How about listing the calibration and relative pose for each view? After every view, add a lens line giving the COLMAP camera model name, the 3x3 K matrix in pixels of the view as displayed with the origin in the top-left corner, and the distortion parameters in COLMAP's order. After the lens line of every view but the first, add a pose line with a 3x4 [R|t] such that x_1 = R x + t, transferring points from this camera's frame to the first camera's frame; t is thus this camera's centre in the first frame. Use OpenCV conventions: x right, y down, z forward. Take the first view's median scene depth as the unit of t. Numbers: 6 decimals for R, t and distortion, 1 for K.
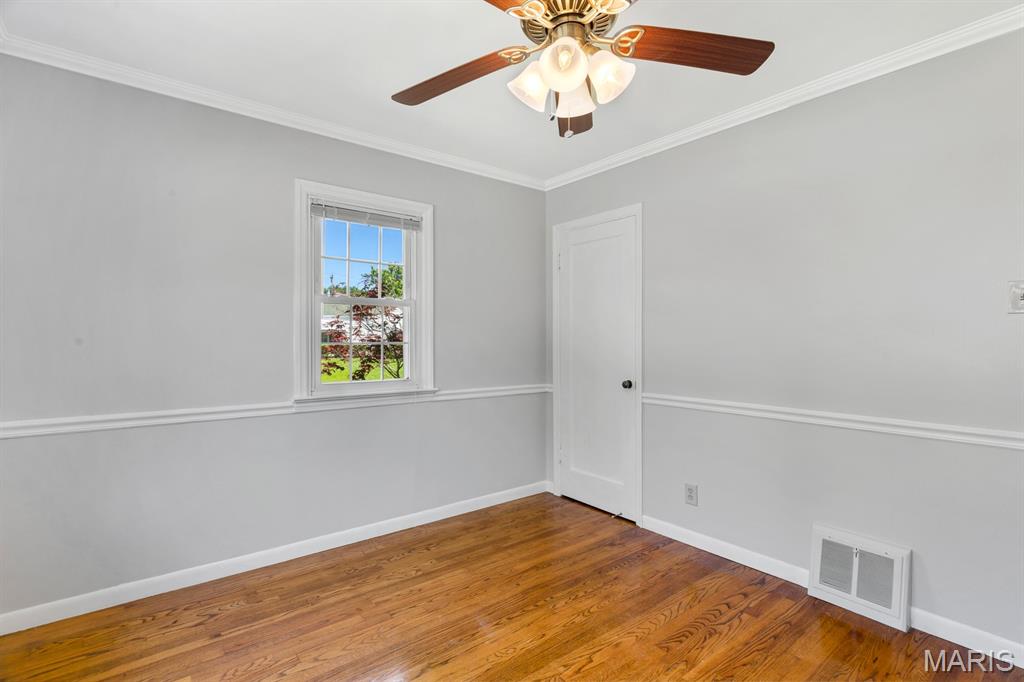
lens RADIAL K [[487.9, 0, 512.0], [0, 487.9, 341.0], [0, 0, 1]] dist [0.001089, 0.000096]
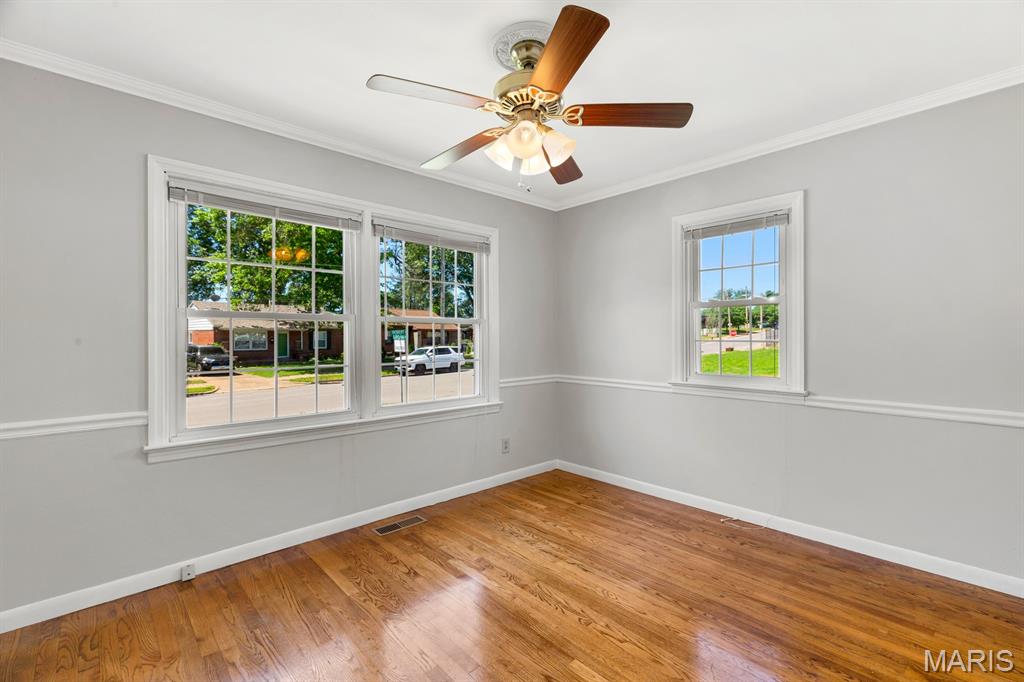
lens RADIAL K [[467.9, 0, 521.0], [0, 467.9, 335.3], [0, 0, 1]] dist [0.000906, 0.000333]
pose [[0.070287, -0.005859, -0.997510, 0.844674], [-0.000635, 0.999982, -0.005919, -0.001878], [0.997527, 0.001050, 0.070282, 0.516019]]
